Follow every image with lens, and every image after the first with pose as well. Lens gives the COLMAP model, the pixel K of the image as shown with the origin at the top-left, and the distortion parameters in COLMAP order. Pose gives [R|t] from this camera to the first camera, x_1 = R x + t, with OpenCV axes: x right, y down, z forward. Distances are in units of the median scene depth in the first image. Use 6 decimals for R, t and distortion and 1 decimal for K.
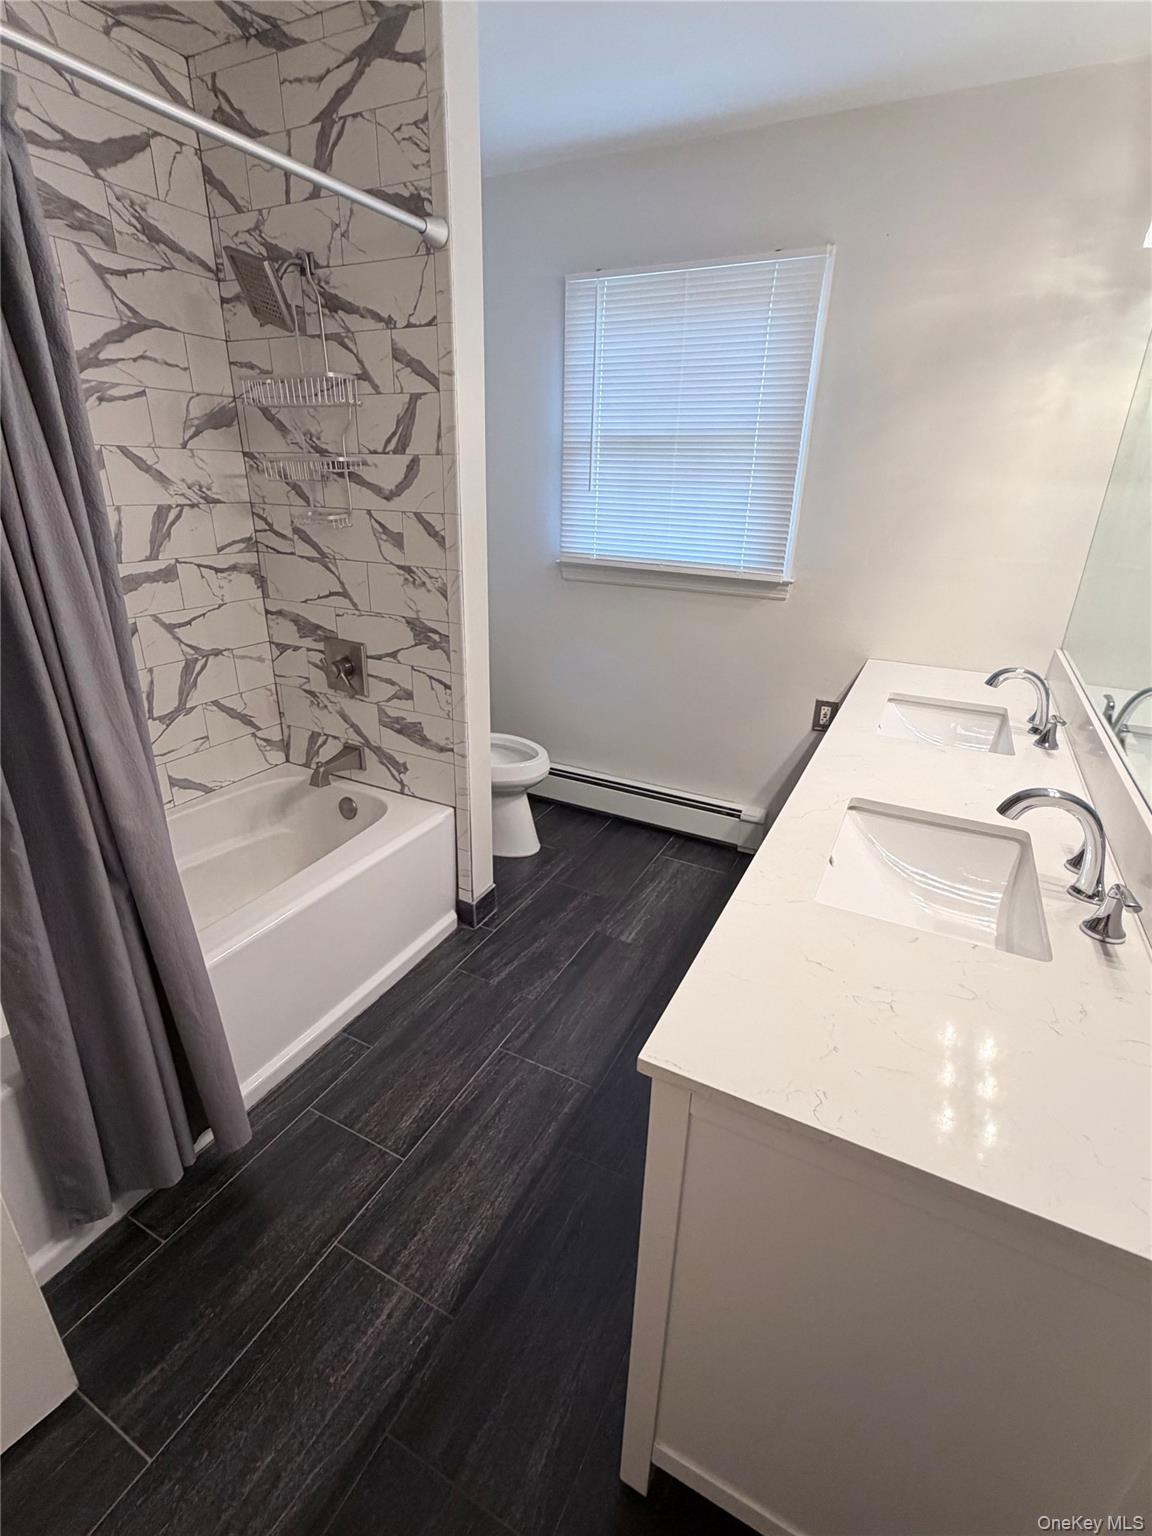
lens RADIAL K [[704.6, 0, 576.4], [0, 704.6, 766.6], [0, 0, 1]] dist [-0.000156, 0.000287]
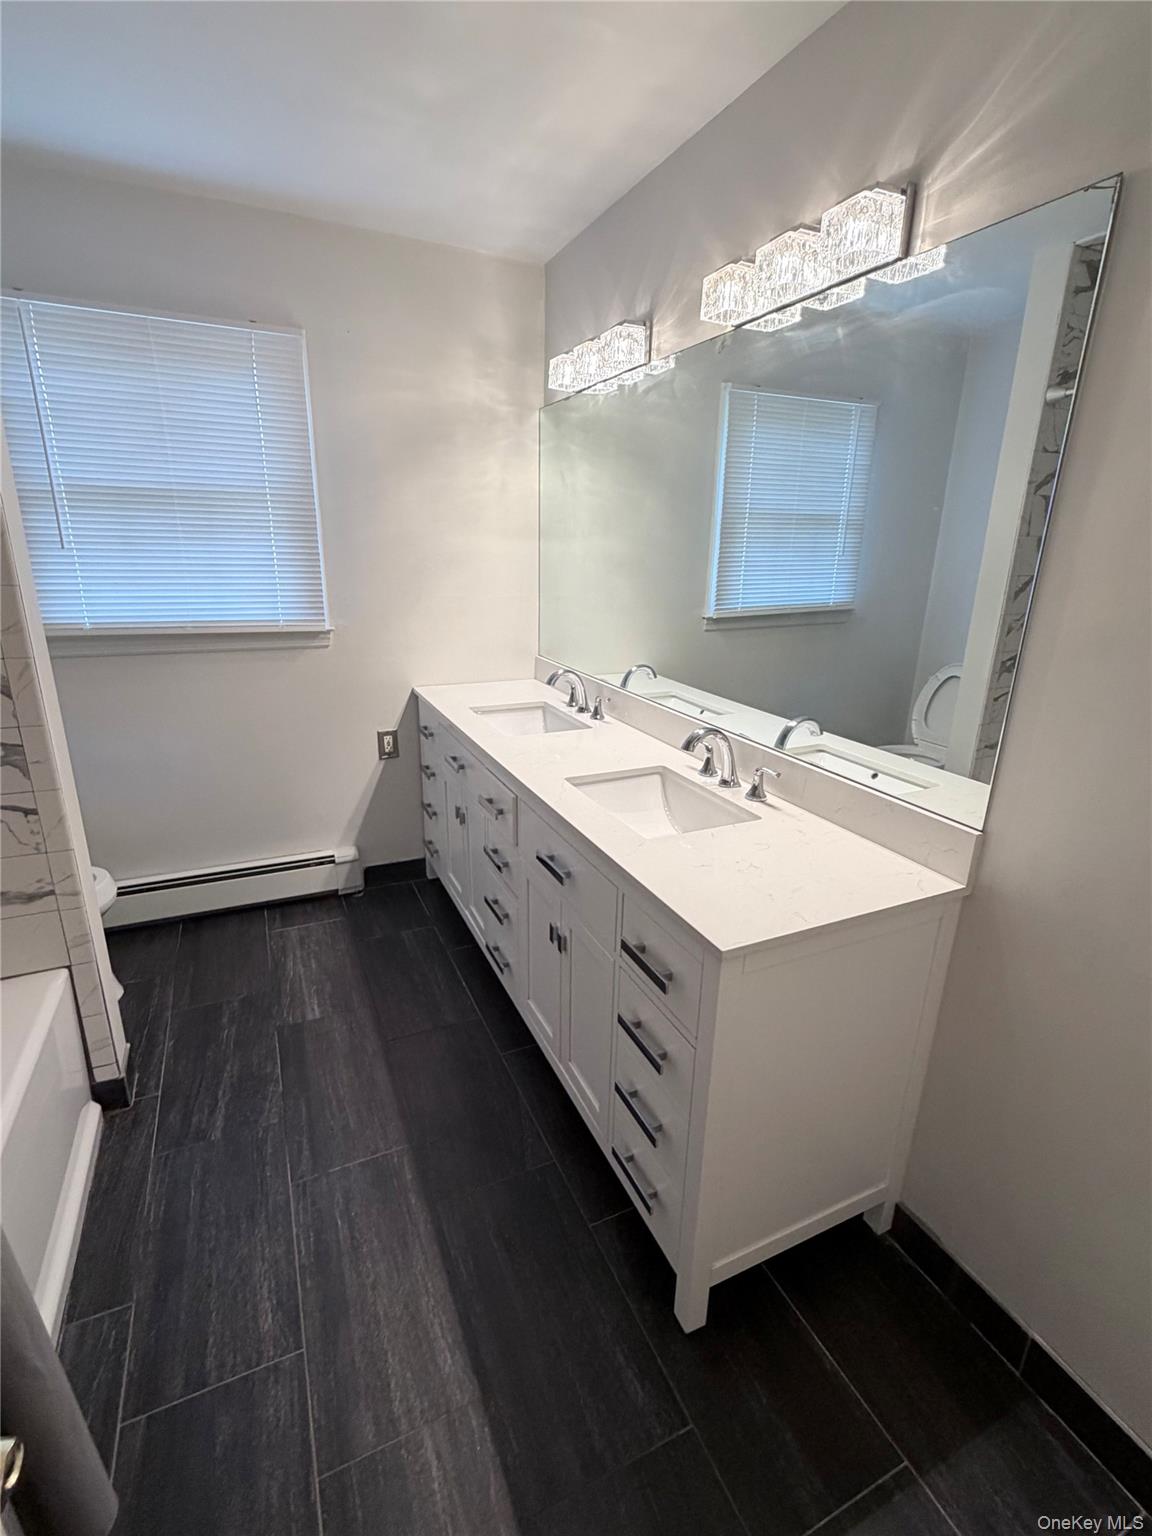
lens RADIAL K [[704.6, 0, 575.9], [0, 704.6, 766.1], [0, 0, 1]] dist [-0.000156, 0.000287]
pose [[0.611494, -0.249854, 0.750765, -0.360701], [0.293670, 0.952729, 0.077875, -0.045838], [-0.734733, 0.172857, 0.655963, 0.076581]]
